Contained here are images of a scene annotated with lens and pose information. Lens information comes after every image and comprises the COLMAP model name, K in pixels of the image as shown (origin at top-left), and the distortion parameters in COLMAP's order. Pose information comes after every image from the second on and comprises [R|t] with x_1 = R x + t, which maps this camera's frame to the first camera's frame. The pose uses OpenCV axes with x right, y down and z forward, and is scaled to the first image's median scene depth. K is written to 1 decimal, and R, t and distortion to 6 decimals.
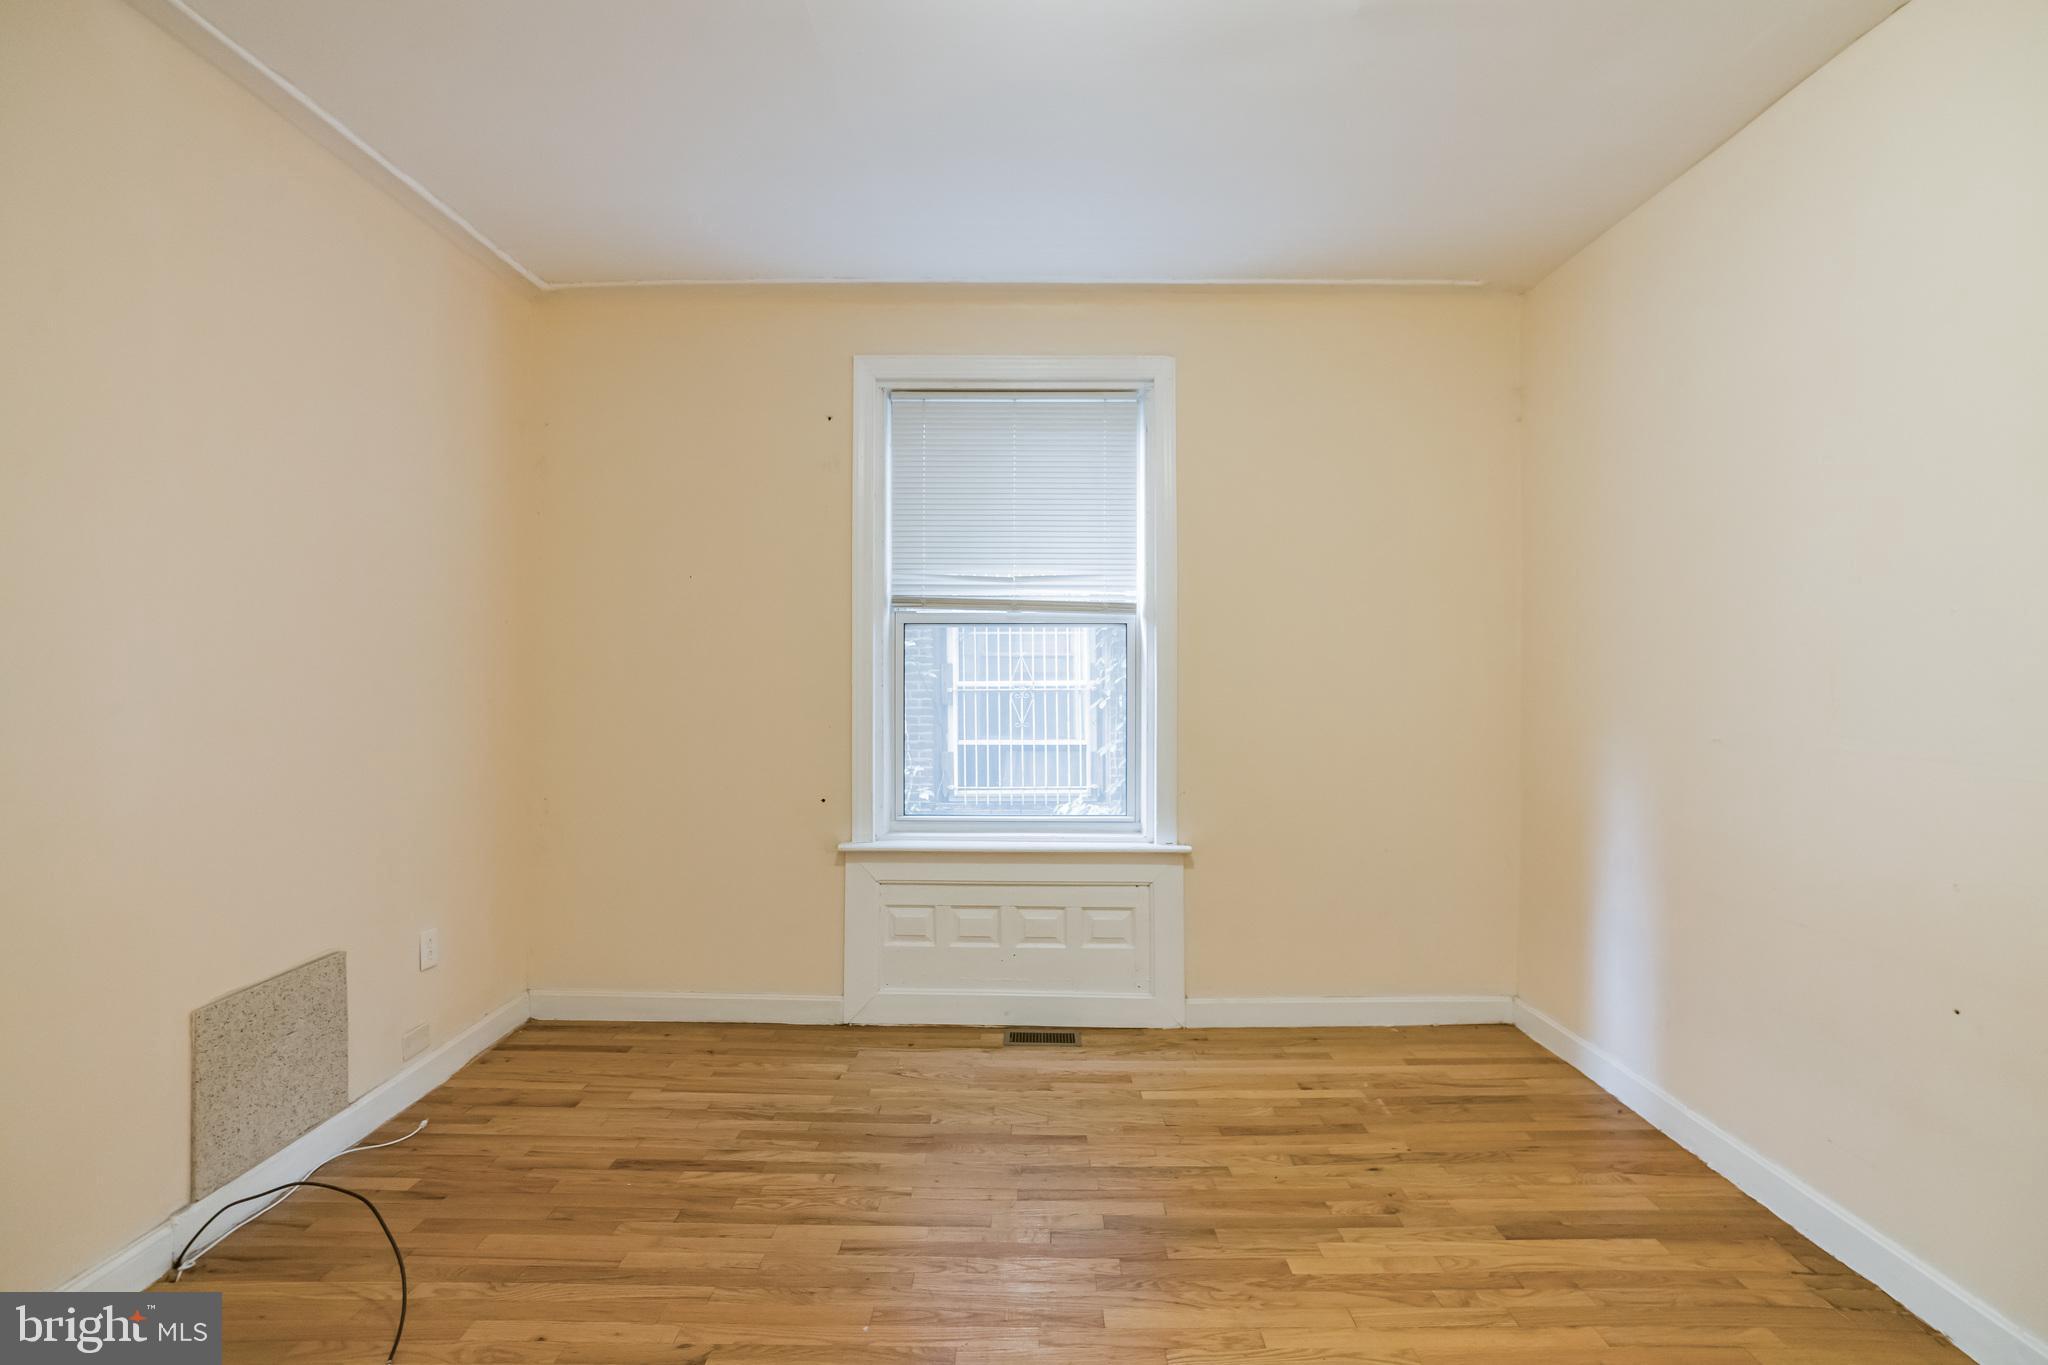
lens RADIAL K [[883.9, 0, 1024.0], [0, 883.9, 682.5], [0, 0, 1]] dist [-0.064883, 0.027518]
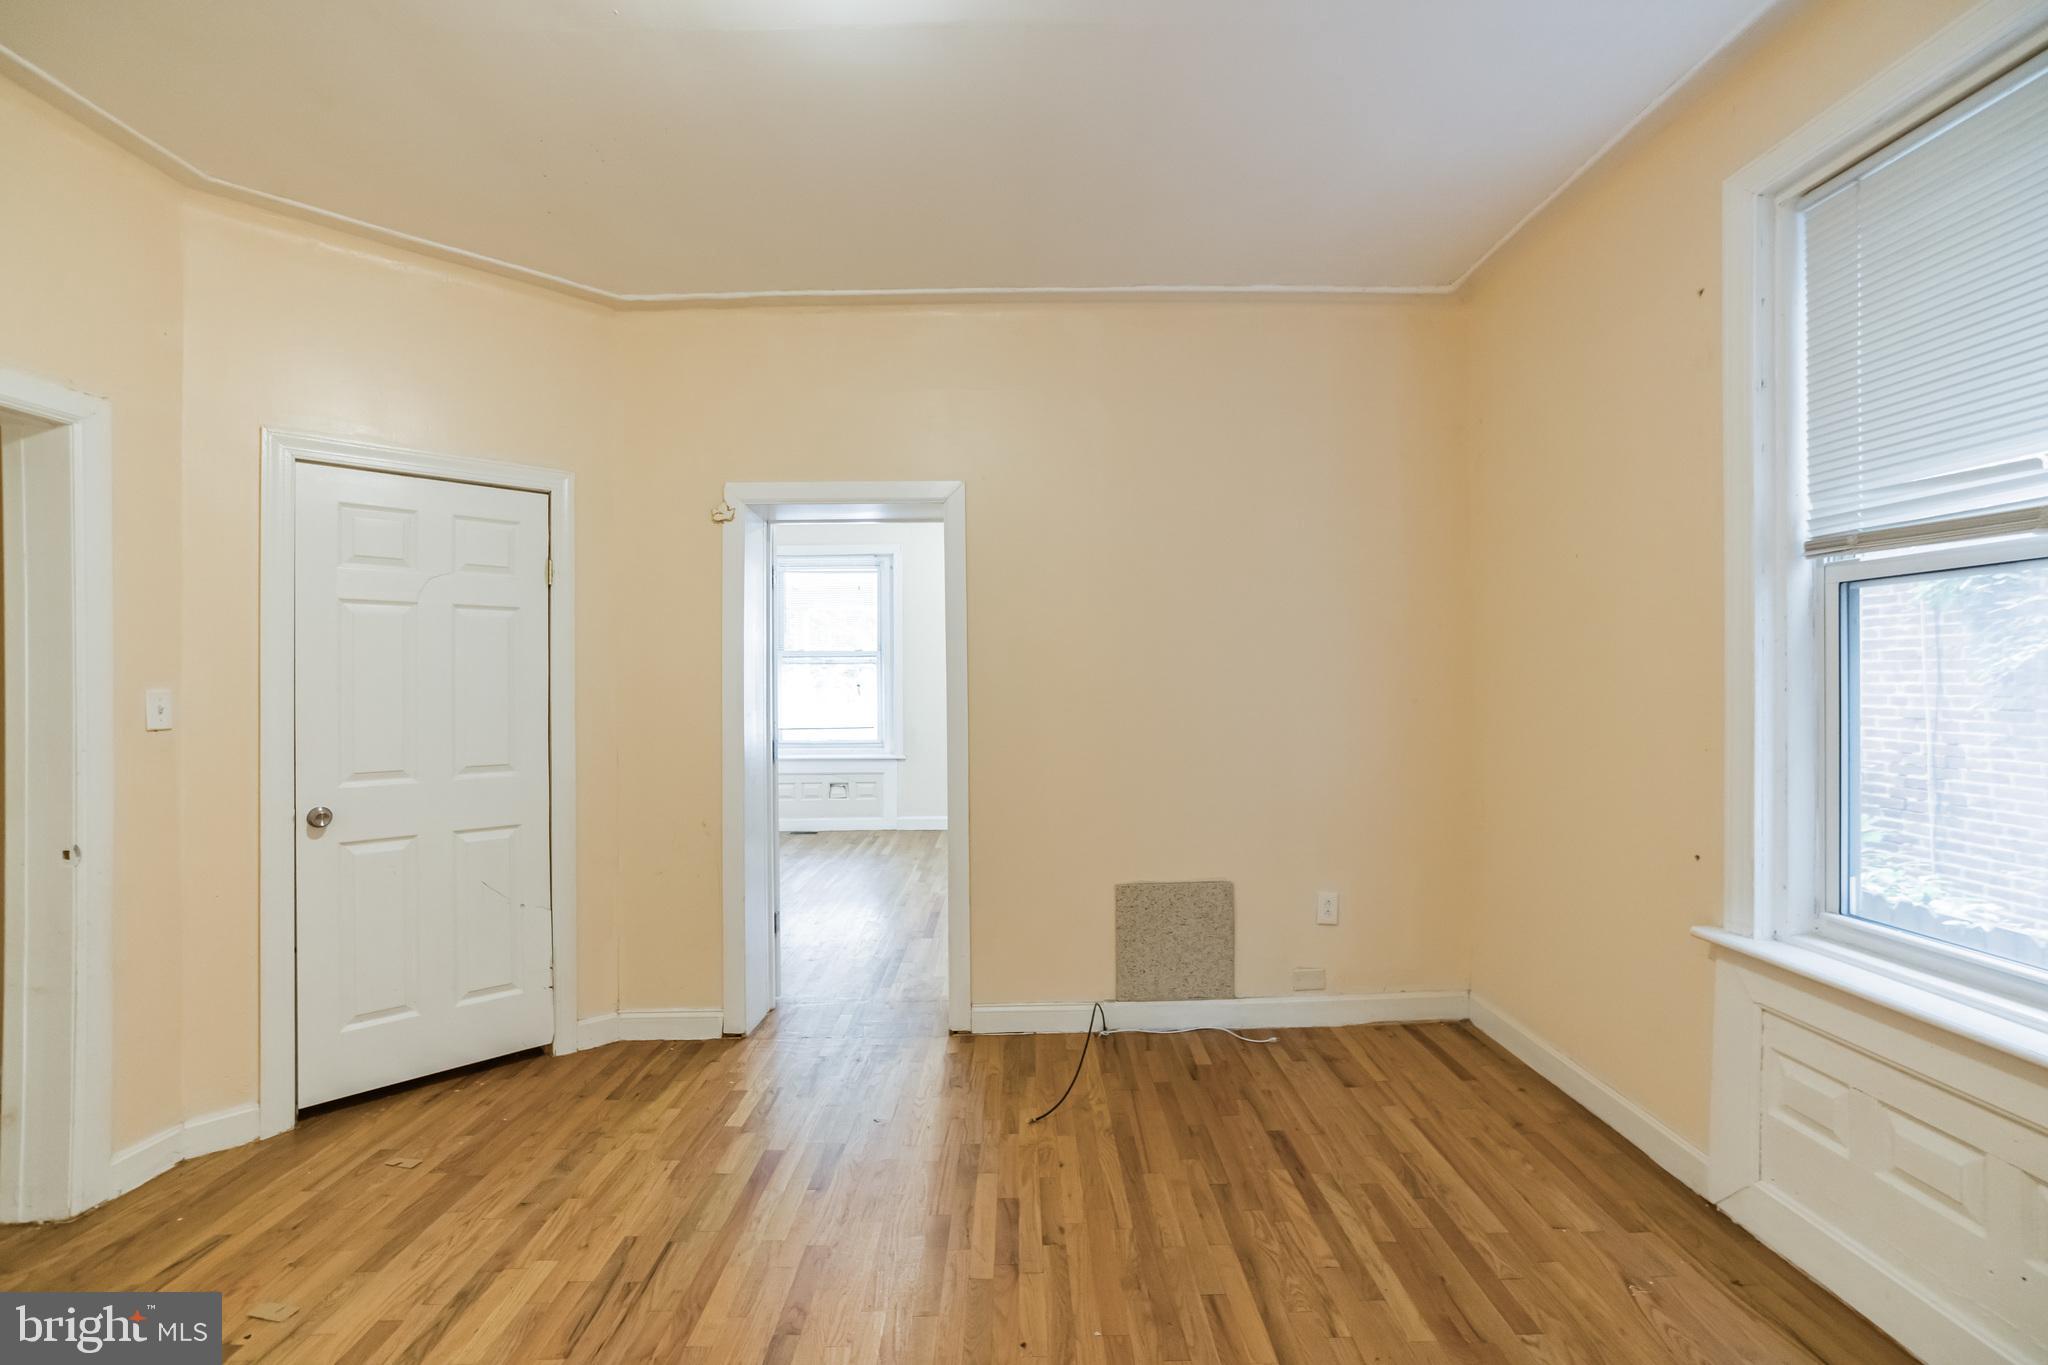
lens RADIAL K [[883.9, 0, 1024.0], [0, 883.9, 682.5], [0, 0, 1]] dist [-0.064883, 0.027518]
pose [[0.030257, -0.000769, -0.999542, 0.525832], [-0.003910, 0.999992, -0.000888, 0.002078], [0.999534, 0.003936, 0.030254, 0.577328]]
